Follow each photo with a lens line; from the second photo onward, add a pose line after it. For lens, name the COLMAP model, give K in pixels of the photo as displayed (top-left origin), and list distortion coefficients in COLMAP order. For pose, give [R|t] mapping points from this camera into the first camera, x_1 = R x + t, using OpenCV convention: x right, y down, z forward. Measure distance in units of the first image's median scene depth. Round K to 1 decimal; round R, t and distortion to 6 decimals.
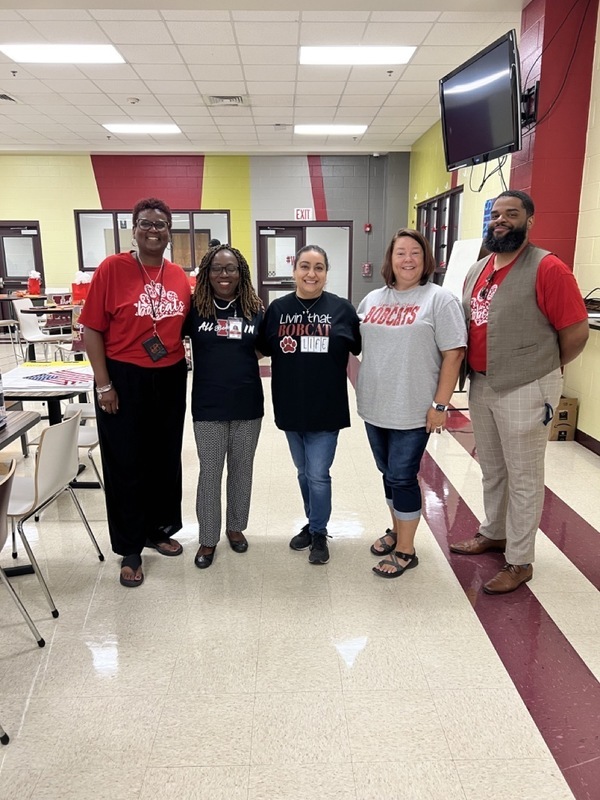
lens RADIAL K [[611.6, 0, 304.1], [0, 611.6, 400.0], [0, 0, 1]] dist [0.018165, 0.005662]
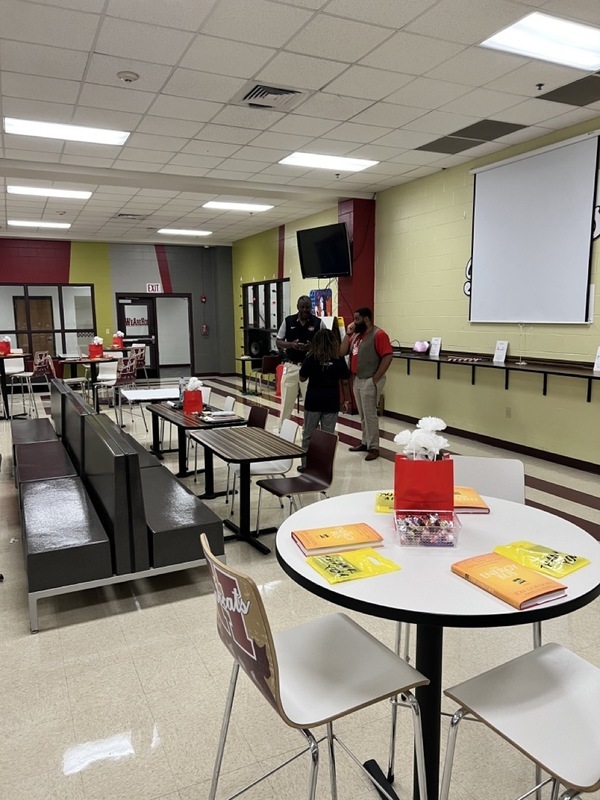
lens RADIAL K [[610.7, 0, 301.4], [0, 610.7, 400.5], [0, 0, 1]] dist [0.021179, -0.008887]
pose [[0.920933, -0.056223, 0.385644, -0.369686], [0.089277, 0.993660, -0.068331, 0.081620], [-0.379357, 0.097358, 0.920114, -0.471515]]
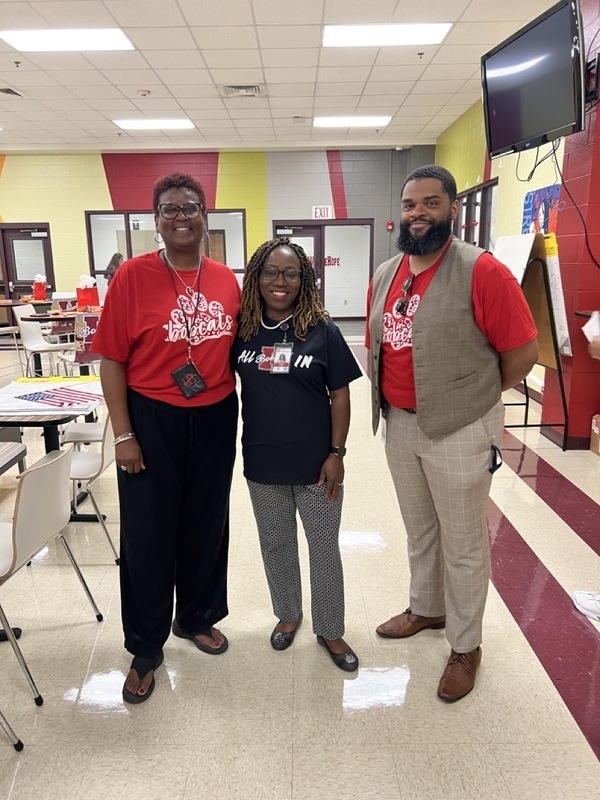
lens RADIAL K [[610.7, 0, 297.5], [0, 610.7, 402.8], [0, 0, 1]] dist [0.021179, -0.008887]
pose [[0.999445, -0.001785, -0.033256, -0.013535], [0.001893, 0.999993, 0.003221, -0.015987], [0.033250, -0.003282, 0.999442, 0.072985]]
